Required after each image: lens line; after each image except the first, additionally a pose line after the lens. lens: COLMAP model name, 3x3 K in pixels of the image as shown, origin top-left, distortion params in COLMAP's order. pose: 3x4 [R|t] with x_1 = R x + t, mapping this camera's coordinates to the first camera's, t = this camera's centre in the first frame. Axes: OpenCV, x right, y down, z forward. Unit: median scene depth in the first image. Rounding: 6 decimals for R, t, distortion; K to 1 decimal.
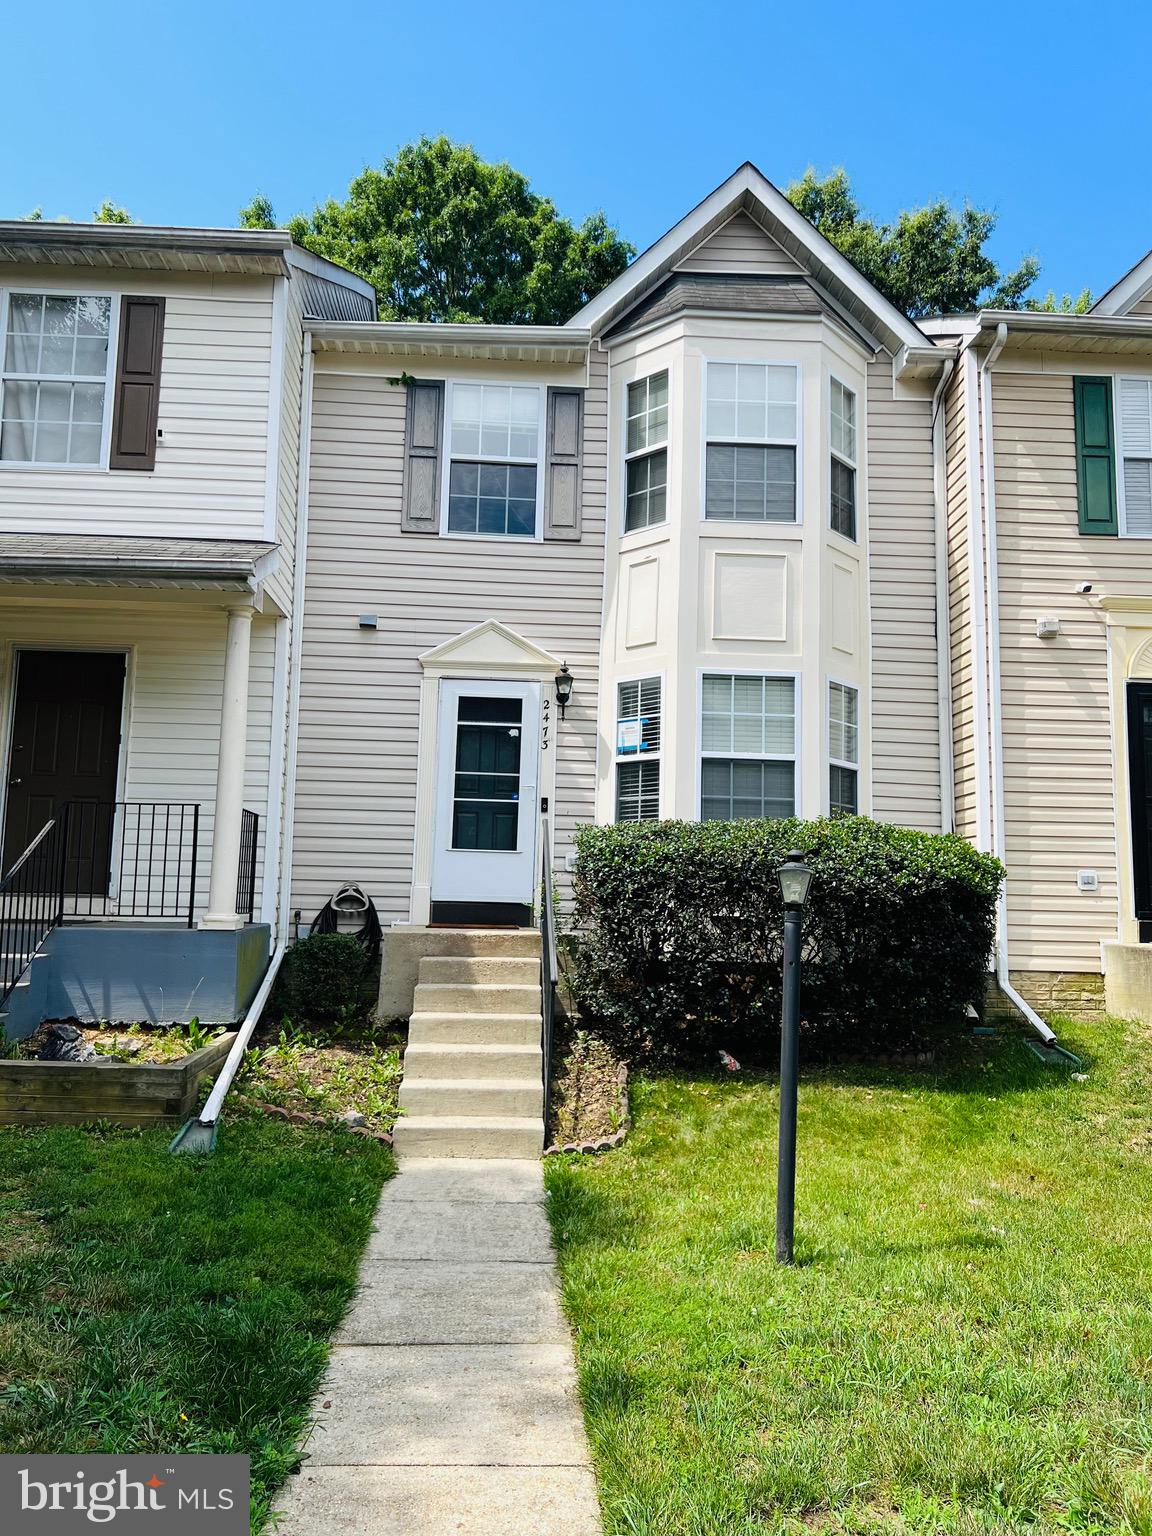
lens RADIAL K [[1153.6, 0, 565.0], [0, 1153.6, 761.8], [0, 0, 1]] dist [0.037454, -0.038692]
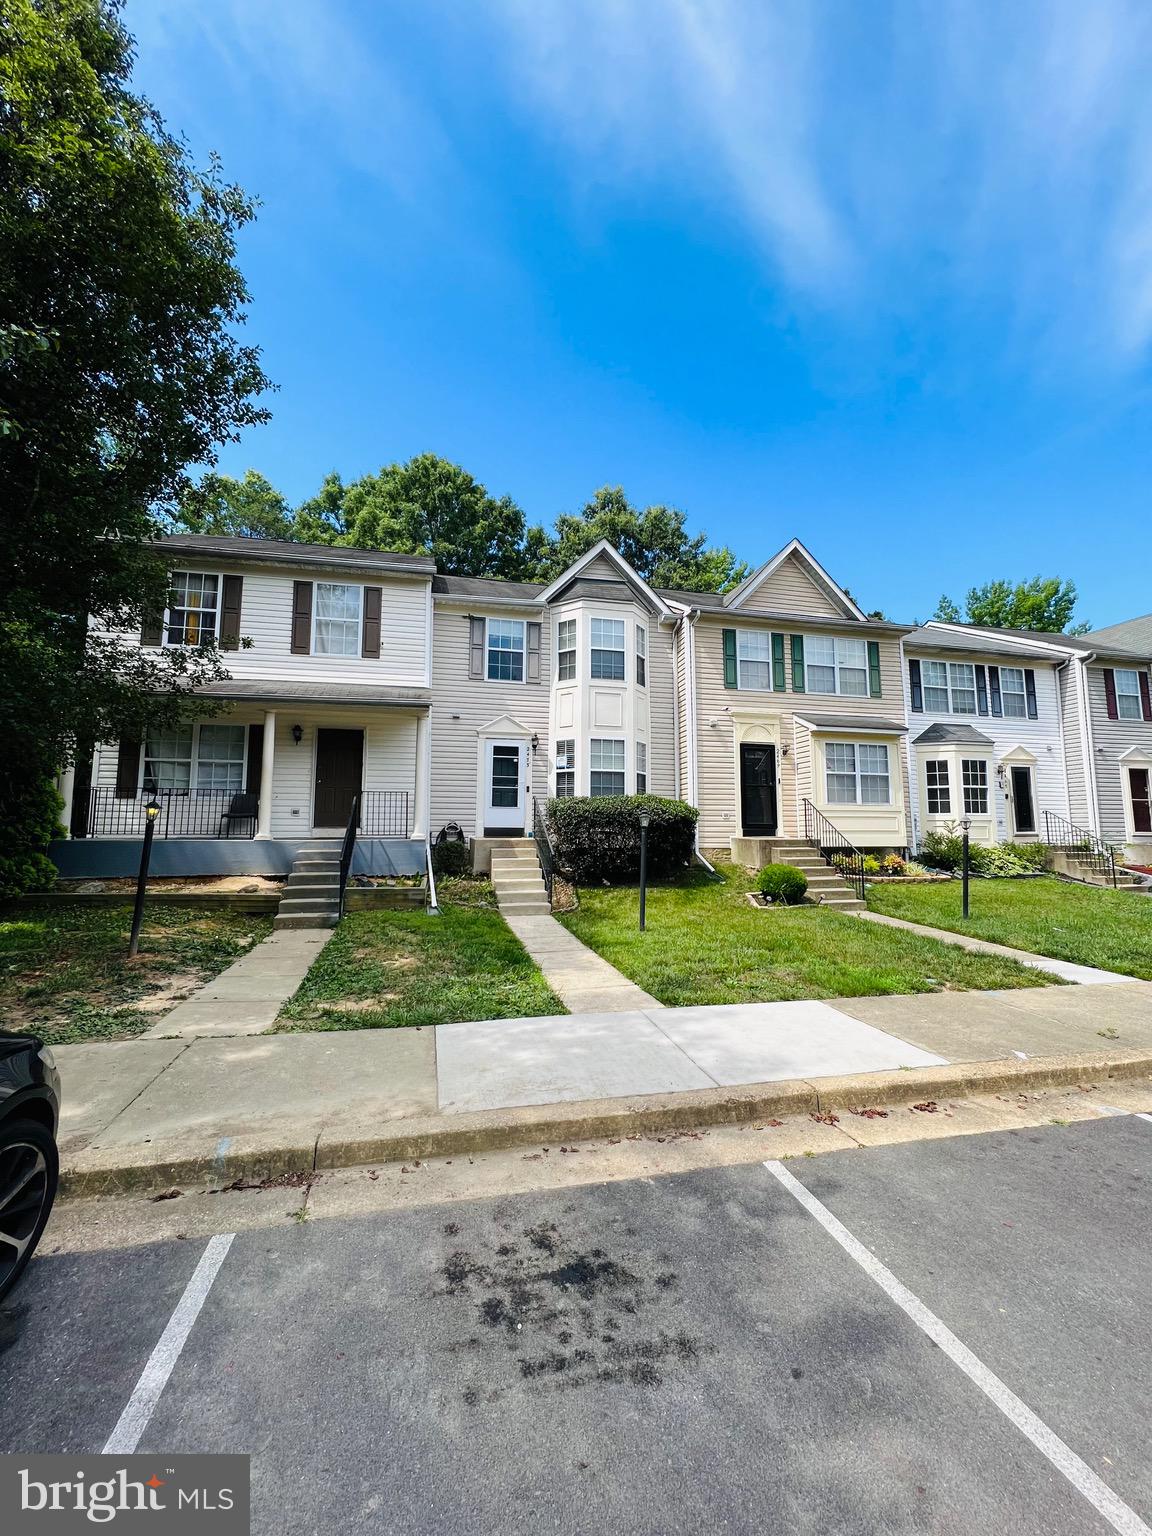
lens RADIAL K [[614.0, 0, 578.3], [0, 614.0, 770.8], [0, 0, 1]] dist [-0.008080, 0.000194]
pose [[0.981946, -0.001835, 0.189150, -0.171014], [-0.004601, 0.999425, 0.033580, -0.050450], [-0.189103, -0.033844, 0.981374, -0.364089]]
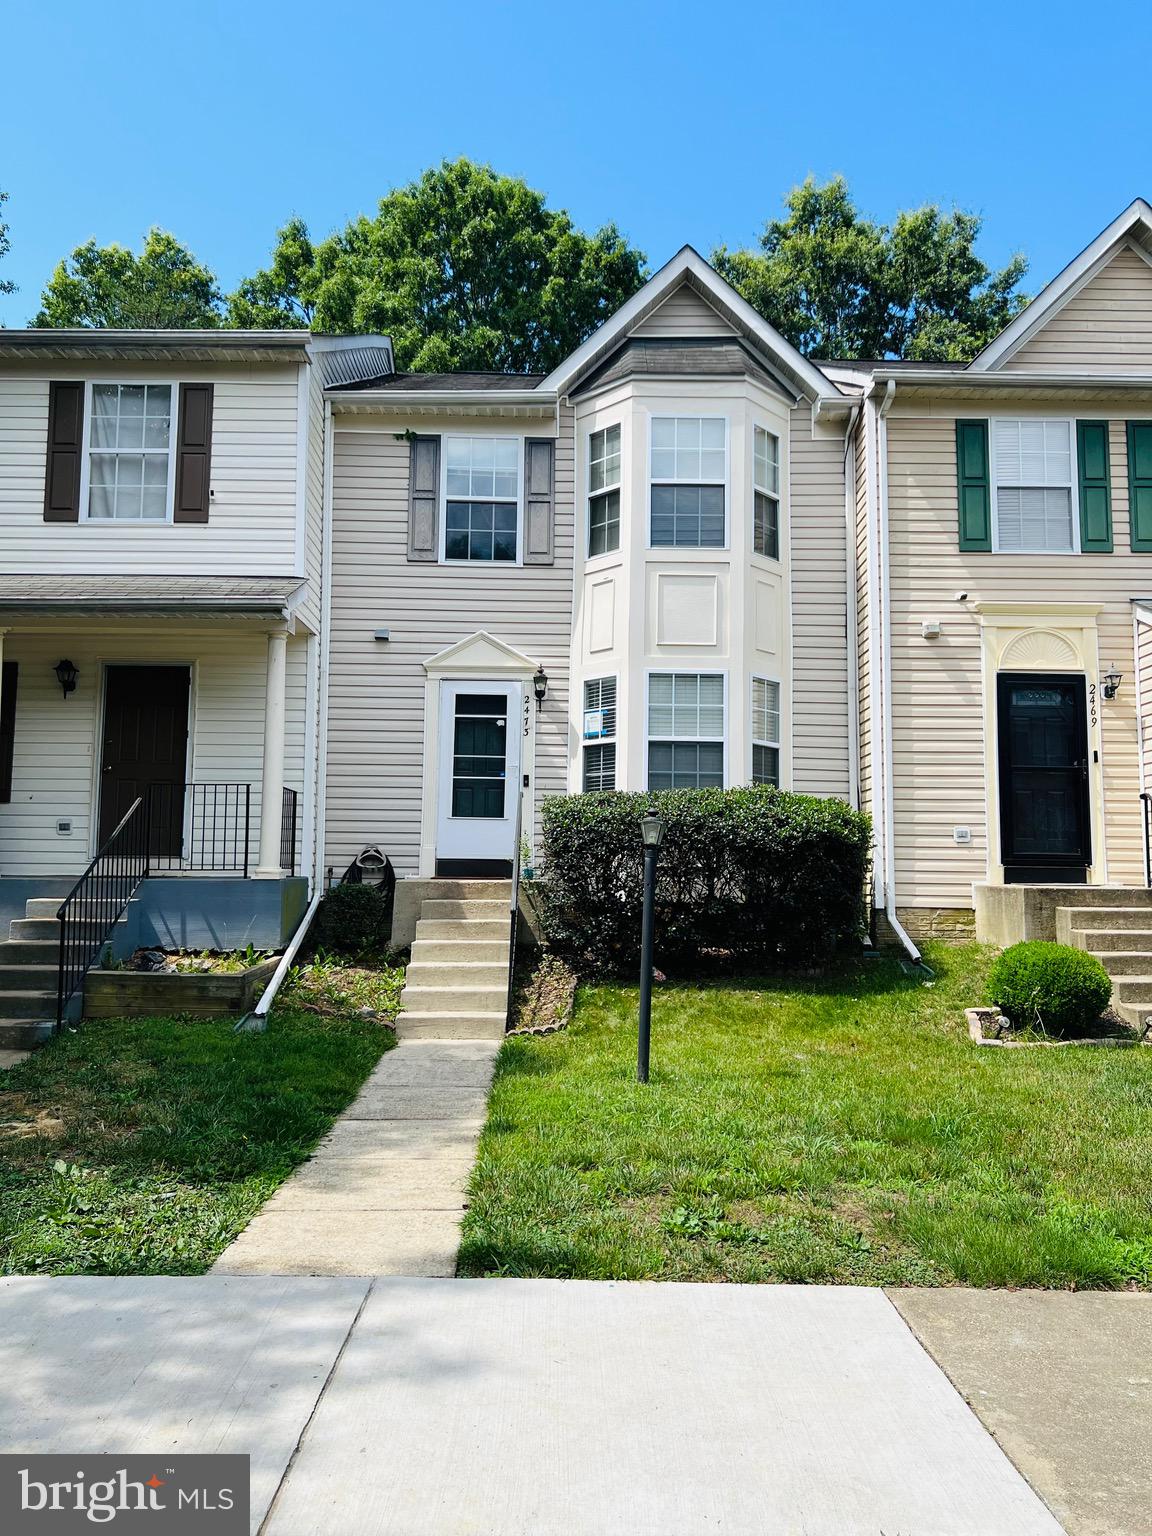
lens RADIAL K [[1153.6, 0, 575.7], [0, 1153.6, 772.4], [0, 0, 1]] dist [0.037454, -0.038692]
pose [[0.999220, -0.016155, -0.036041, 0.083389], [0.017228, 0.999411, 0.029670, -0.007523], [0.035541, -0.030268, 0.998910, -0.245178]]
